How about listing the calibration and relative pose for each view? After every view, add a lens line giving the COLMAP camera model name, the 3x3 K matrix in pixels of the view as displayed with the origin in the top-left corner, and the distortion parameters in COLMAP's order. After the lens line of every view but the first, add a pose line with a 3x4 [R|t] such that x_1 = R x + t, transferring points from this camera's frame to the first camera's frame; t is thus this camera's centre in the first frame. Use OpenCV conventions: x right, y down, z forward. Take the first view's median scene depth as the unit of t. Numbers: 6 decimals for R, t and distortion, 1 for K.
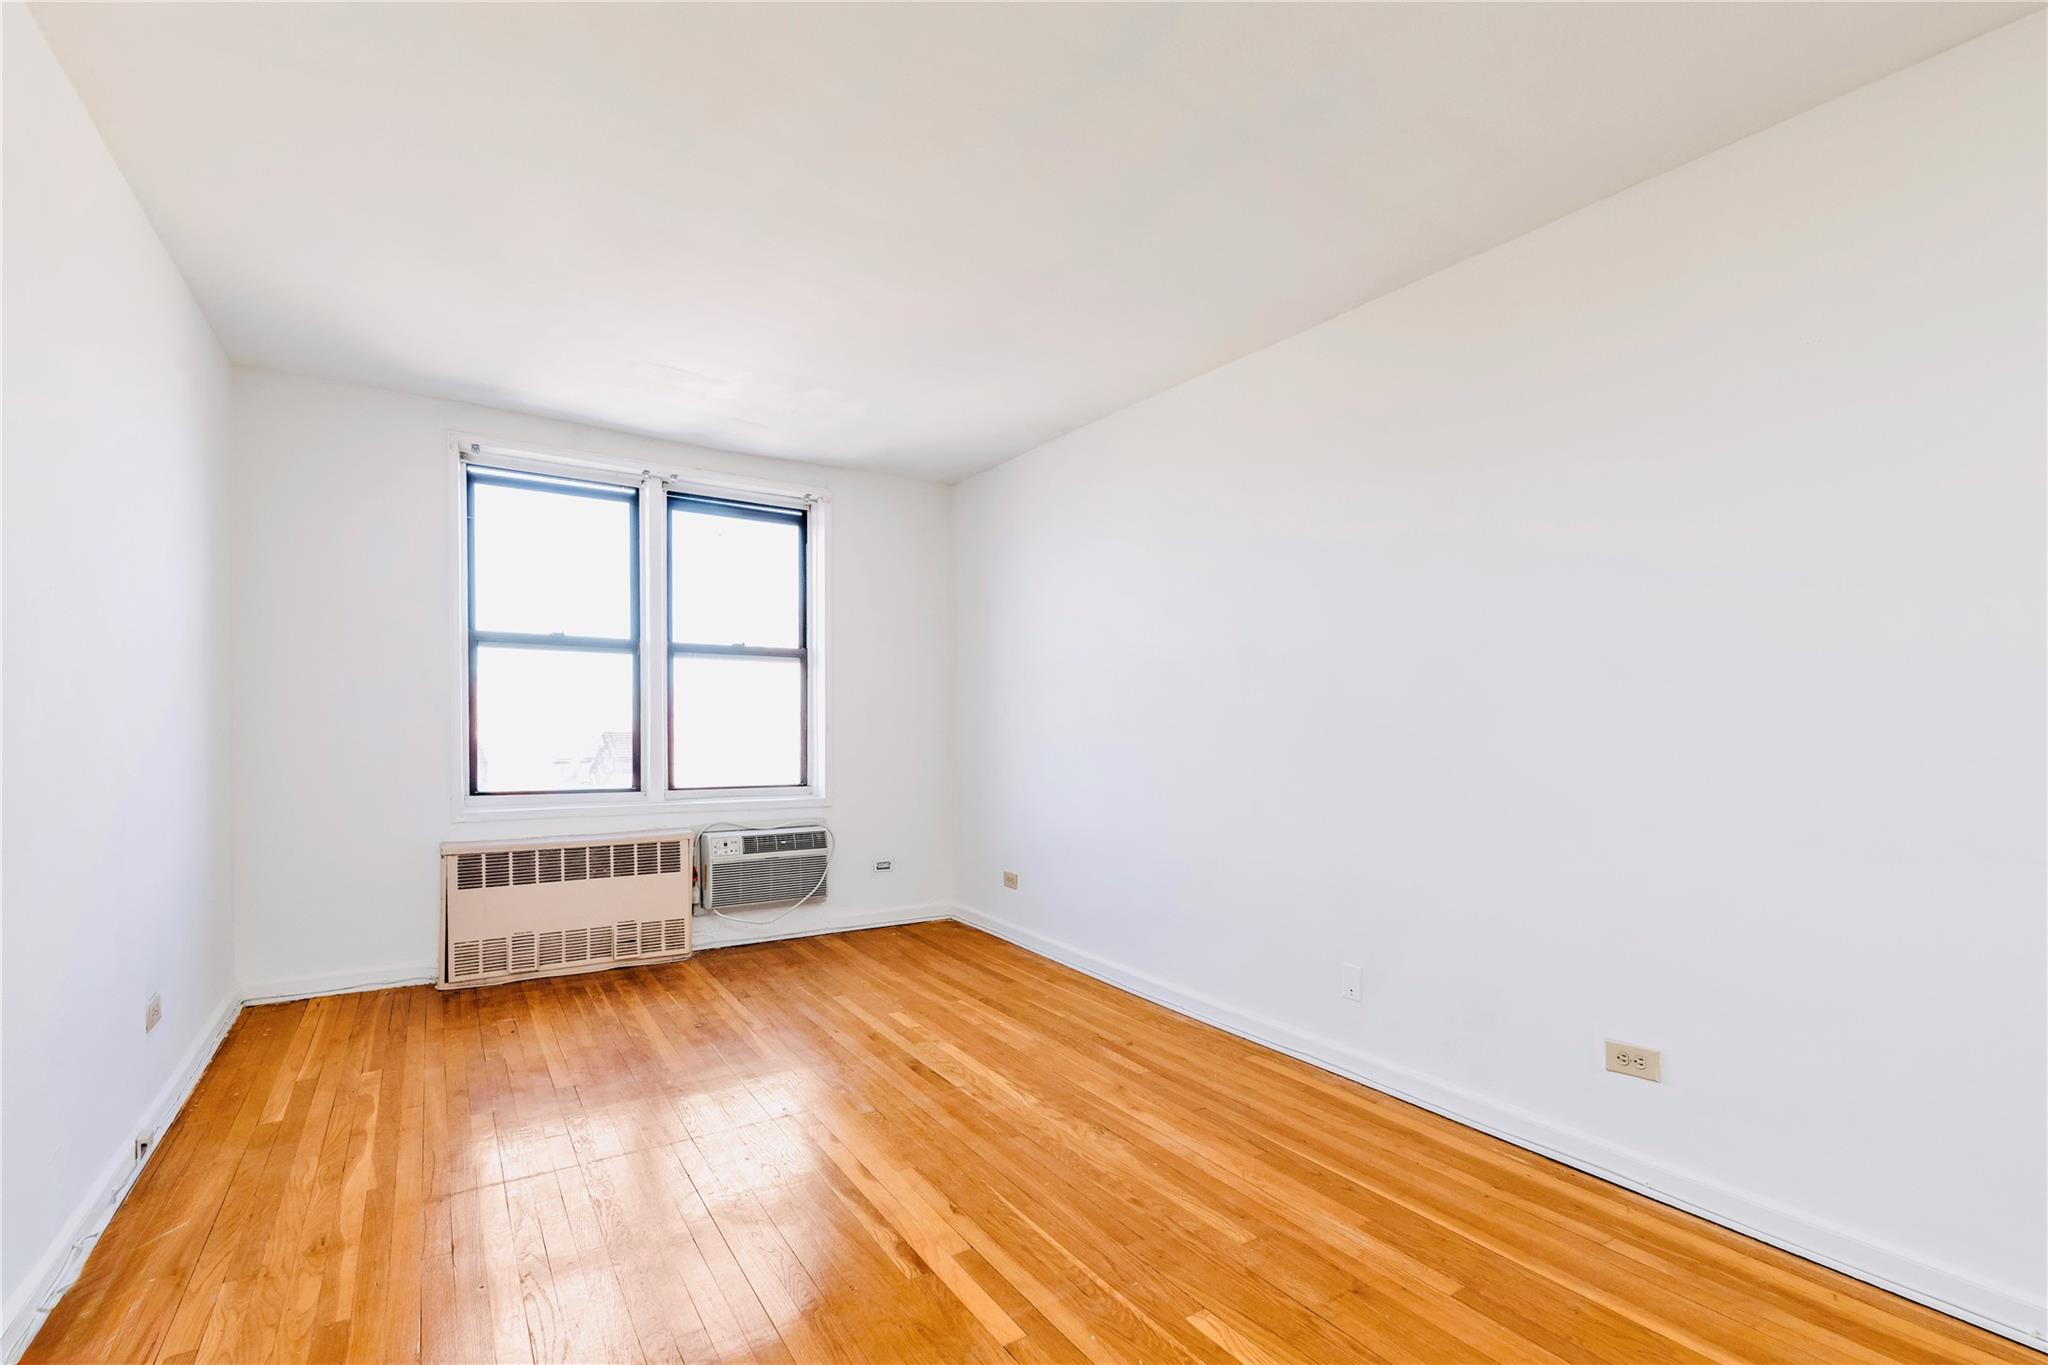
lens RADIAL K [[902.5, 0, 1006.3], [0, 902.5, 748.9], [0, 0, 1]] dist [-0.000849, 0.000737]
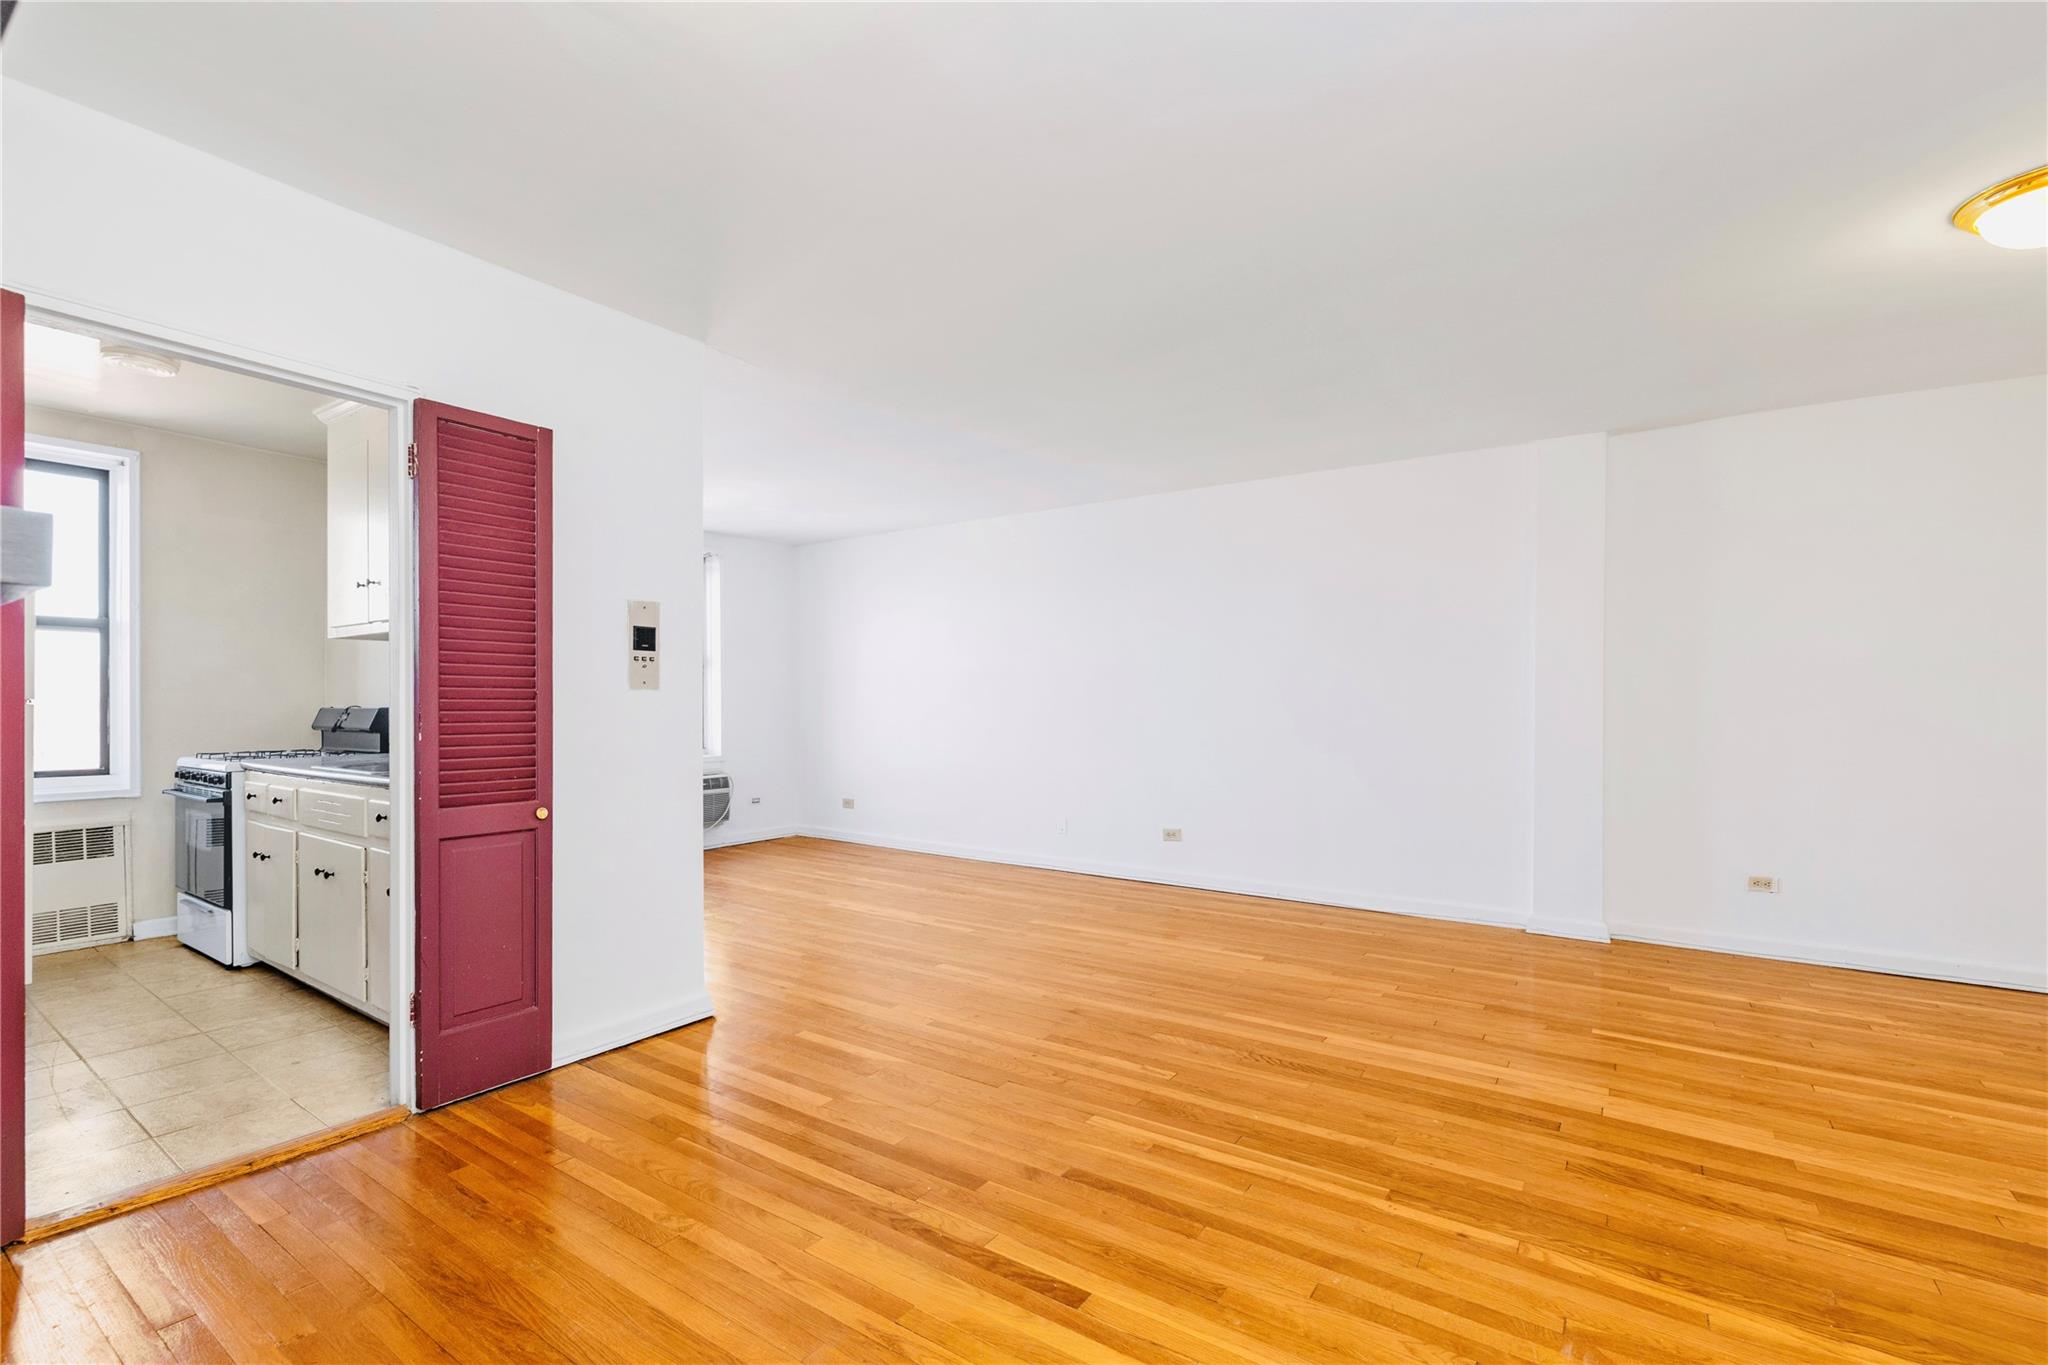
lens RADIAL K [[902.5, 0, 1009.1], [0, 902.5, 707.6], [0, 0, 1]] dist [-0.000849, 0.000737]
pose [[0.926255, -0.012601, 0.376686, -0.364569], [0.020295, 0.999658, -0.016462, 0.010919], [-0.376349, 0.022893, 0.926195, -0.635104]]
